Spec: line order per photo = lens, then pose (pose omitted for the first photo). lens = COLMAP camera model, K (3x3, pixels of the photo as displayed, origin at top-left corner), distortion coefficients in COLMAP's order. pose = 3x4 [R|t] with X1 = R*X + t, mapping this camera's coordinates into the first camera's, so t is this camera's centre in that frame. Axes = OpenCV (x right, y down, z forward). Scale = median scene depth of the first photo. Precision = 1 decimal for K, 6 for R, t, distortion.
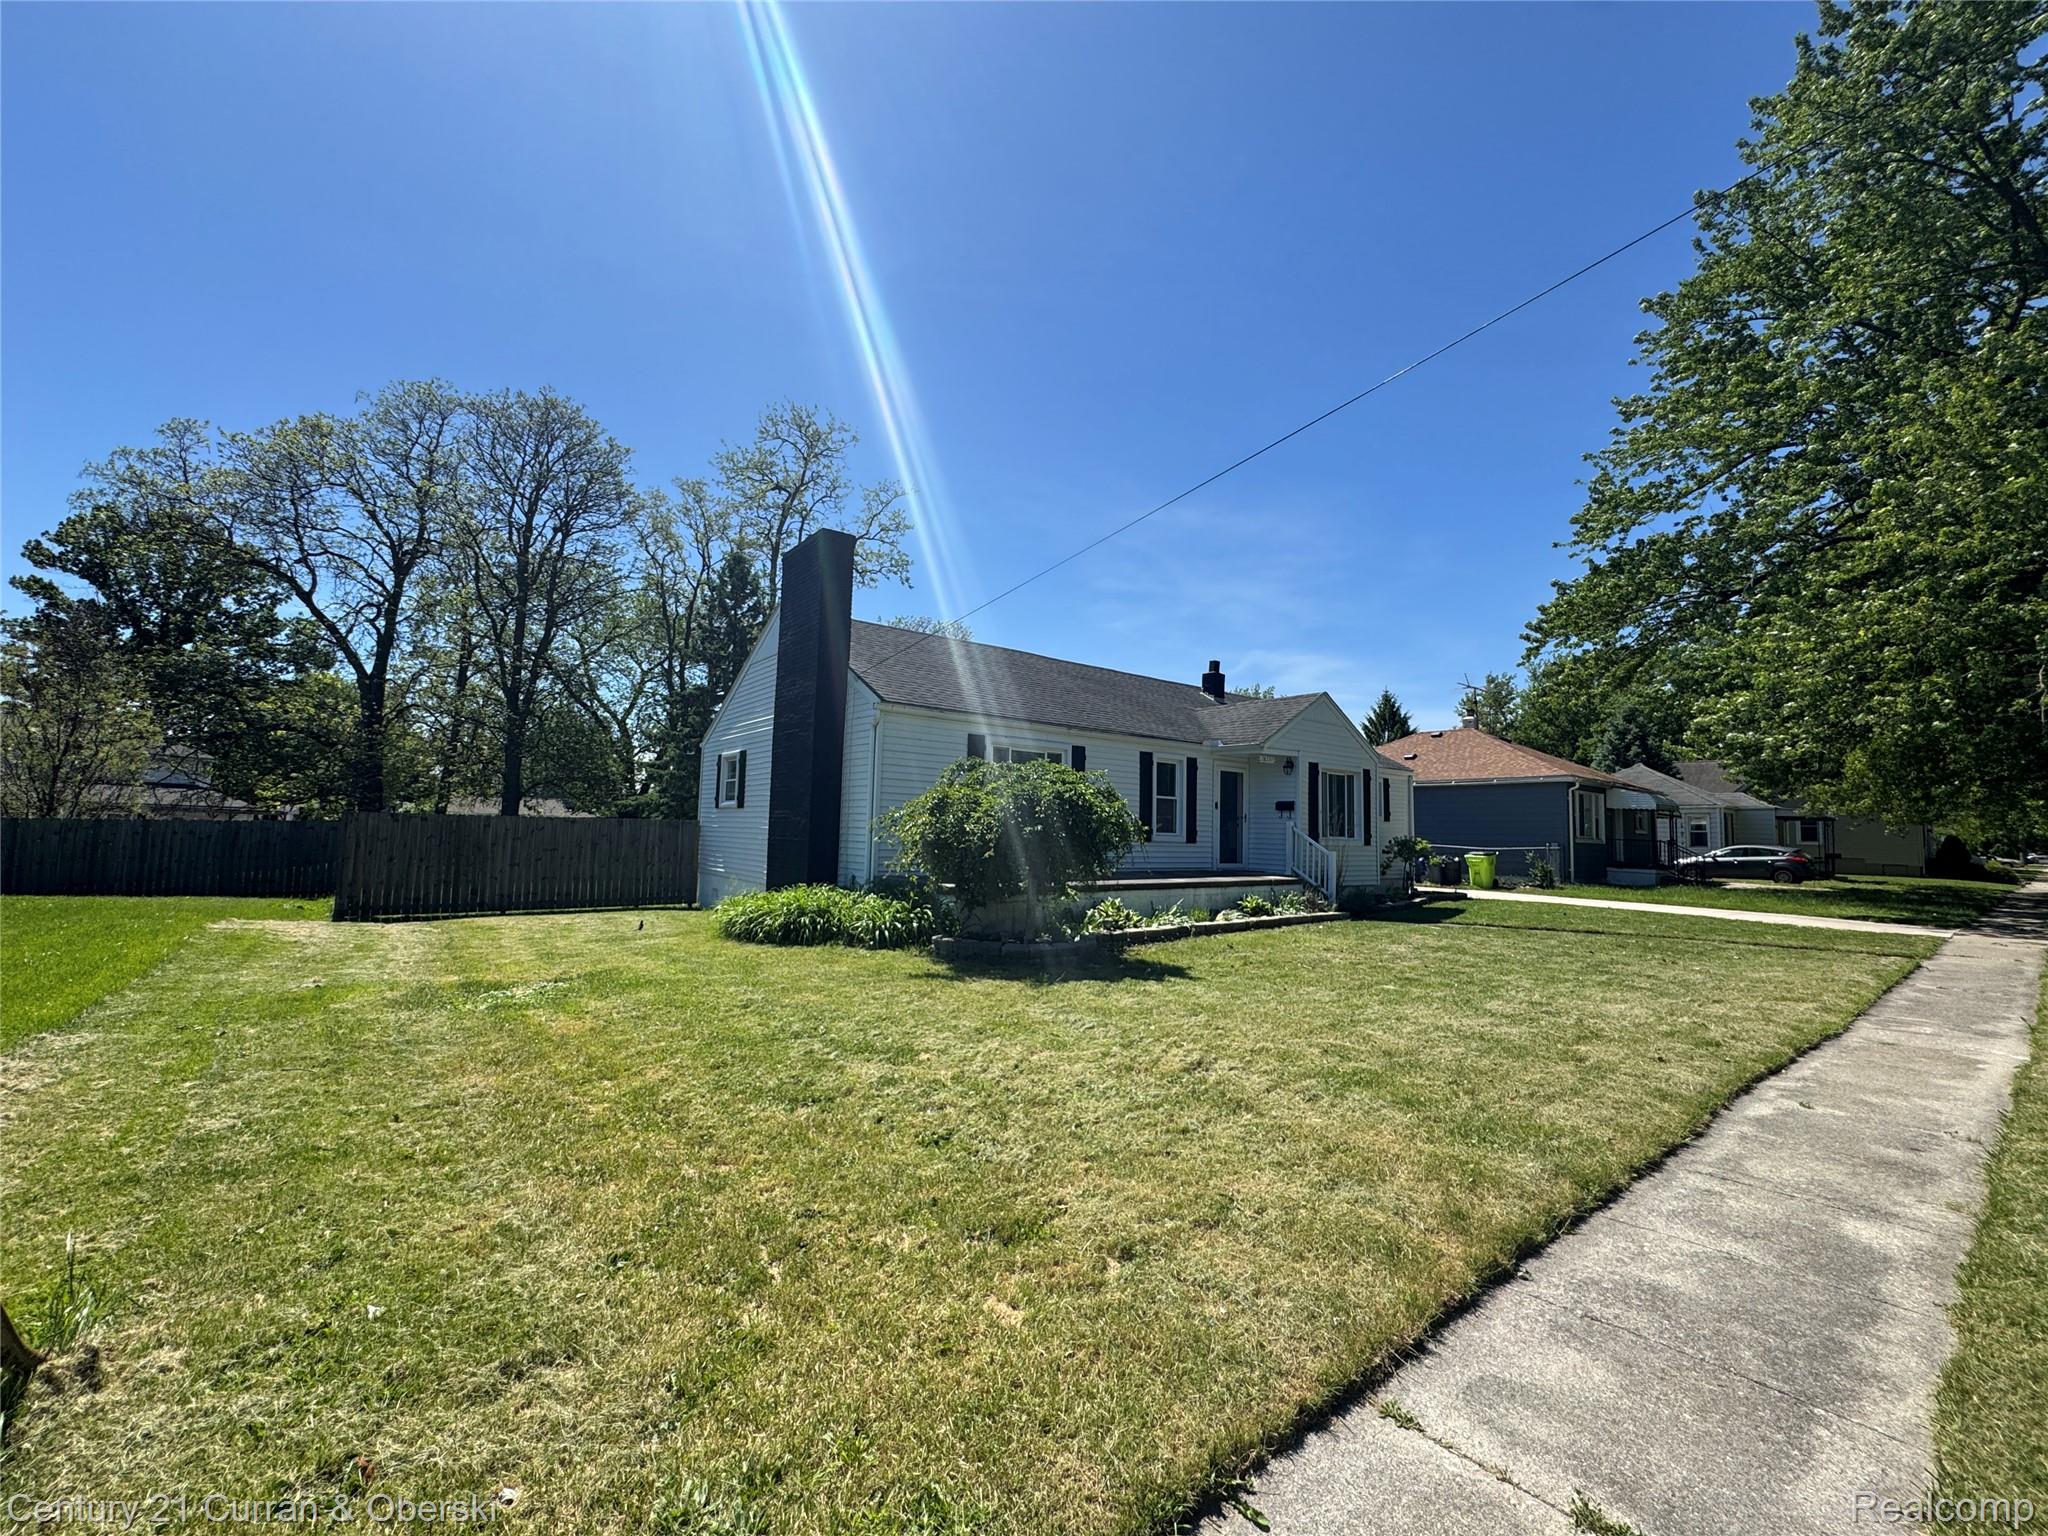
lens RADIAL K [[795.4, 0, 1024.0], [0, 795.4, 768.0], [0, 0, 1]] dist [-0.001289, -0.000060]
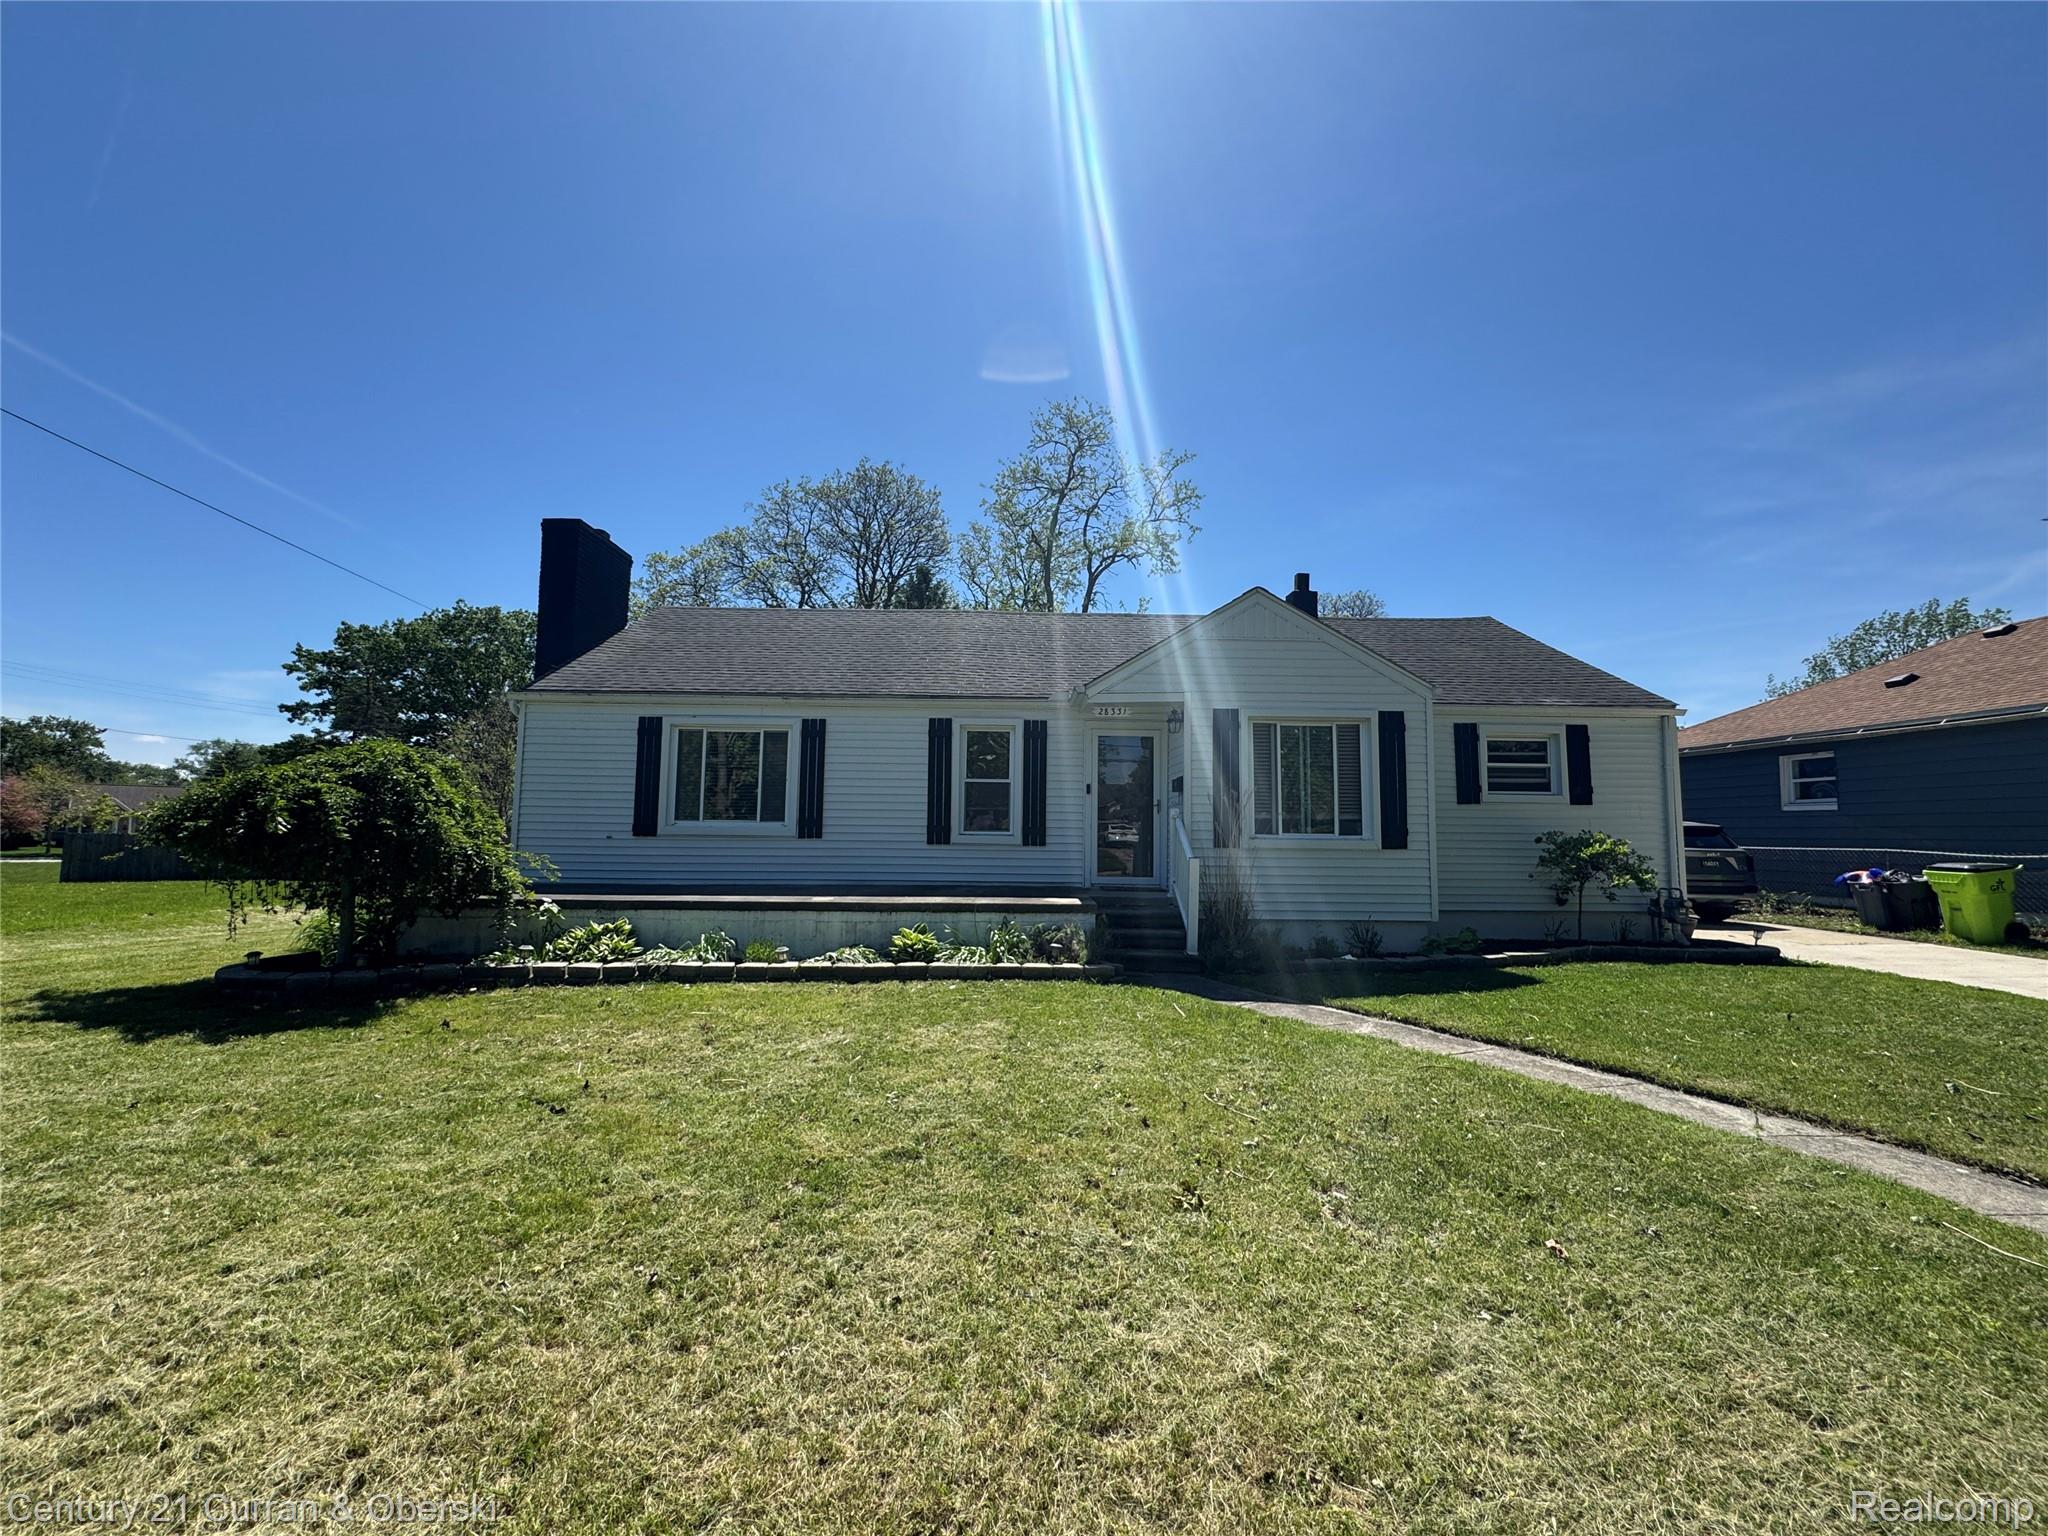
lens RADIAL K [[795.4, 0, 1024.0], [0, 795.4, 768.0], [0, 0, 1]] dist [-0.001289, -0.000060]
pose [[0.809699, -0.058094, -0.583963, 0.554152], [0.053325, 0.998255, -0.025370, 0.039981], [0.584417, -0.010597, 0.811384, 0.399421]]
